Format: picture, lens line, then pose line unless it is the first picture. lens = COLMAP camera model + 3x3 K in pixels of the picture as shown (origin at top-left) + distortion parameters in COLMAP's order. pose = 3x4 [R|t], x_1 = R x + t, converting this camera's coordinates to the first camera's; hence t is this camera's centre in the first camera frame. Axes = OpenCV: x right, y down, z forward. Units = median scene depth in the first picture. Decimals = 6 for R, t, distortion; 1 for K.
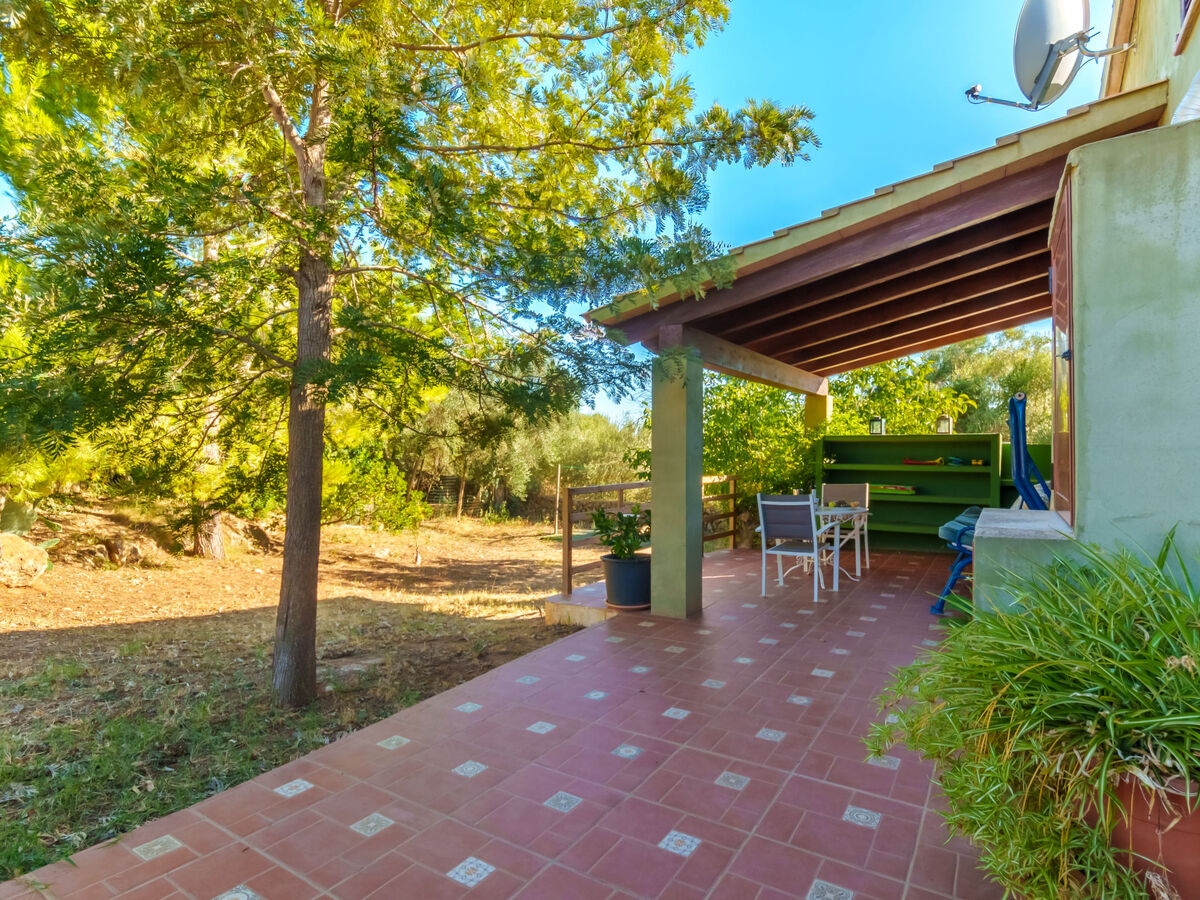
lens RADIAL K [[636.9, 0, 600.0], [0, 636.9, 450.0], [0, 0, 1]] dist [-0.005199, 0.000163]
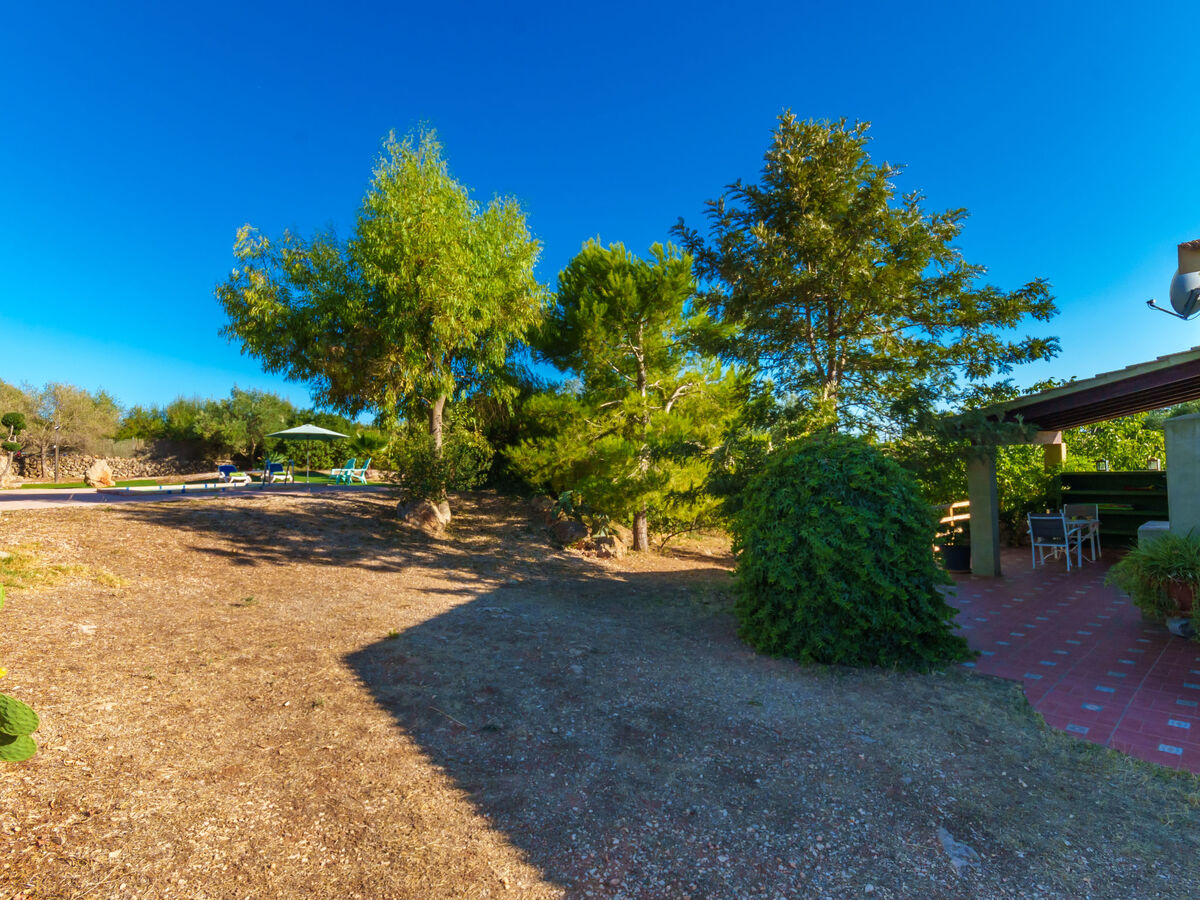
lens RADIAL K [[636.9, 0, 600.0], [0, 636.9, 450.0], [0, 0, 1]] dist [-0.005199, 0.000163]
pose [[0.965119, -0.040687, -0.258632, -0.414354], [0.035128, 0.999042, -0.026082, -0.096718], [0.259446, 0.016087, 0.965624, -0.977299]]
